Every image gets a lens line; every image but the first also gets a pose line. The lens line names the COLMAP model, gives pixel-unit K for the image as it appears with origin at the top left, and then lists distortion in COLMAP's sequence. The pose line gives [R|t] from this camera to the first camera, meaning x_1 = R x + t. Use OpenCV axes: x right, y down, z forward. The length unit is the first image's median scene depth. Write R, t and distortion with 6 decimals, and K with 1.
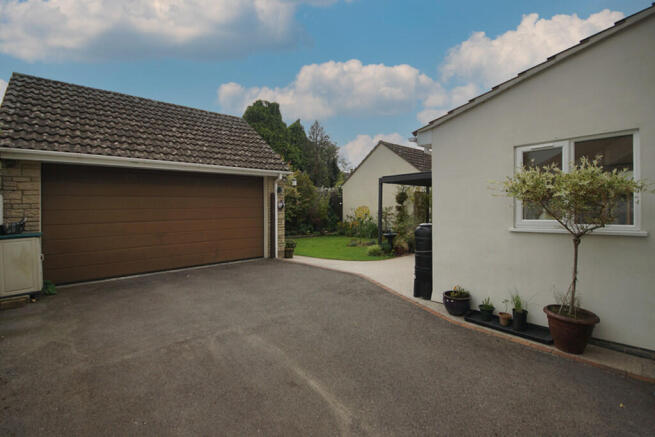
lens RADIAL K [[292.2, 0, 340.8], [0, 292.2, 211.7], [0, 0, 1]] dist [0.000933, -0.000047]
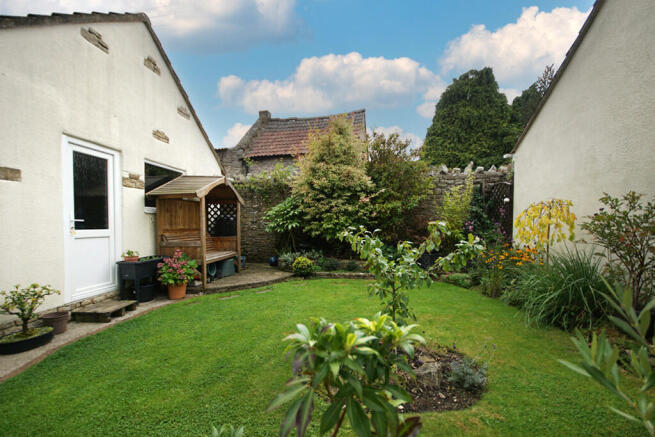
lens RADIAL K [[292.2, 0, 324.6], [0, 292.2, 232.8], [0, 0, 1]] dist [0.000933, -0.000047]
pose [[0.666216, 0.033203, -0.745020, 0.148021], [-0.008156, 0.999273, 0.037241, 0.004043], [0.745715, -0.018734, 0.666002, 0.642102]]
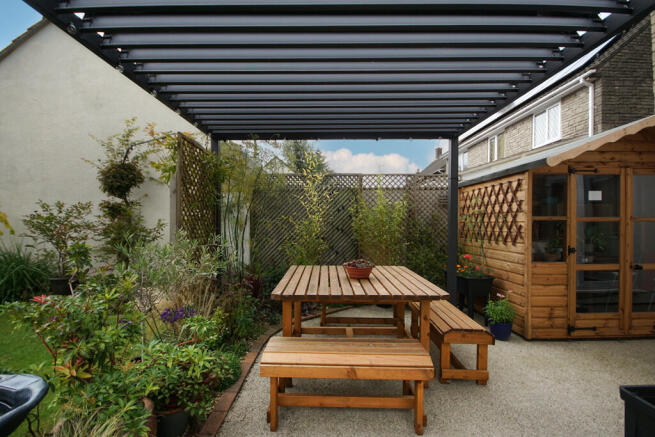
lens RADIAL K [[292.2, 0, 333.5], [0, 292.2, 235.5], [0, 0, 1]] dist [0.000933, -0.000047]
pose [[0.688528, -0.011745, 0.725115, 0.116976], [-0.011747, 0.999557, 0.027345, 0.005788], [-0.725114, -0.027346, 0.688085, 0.525412]]
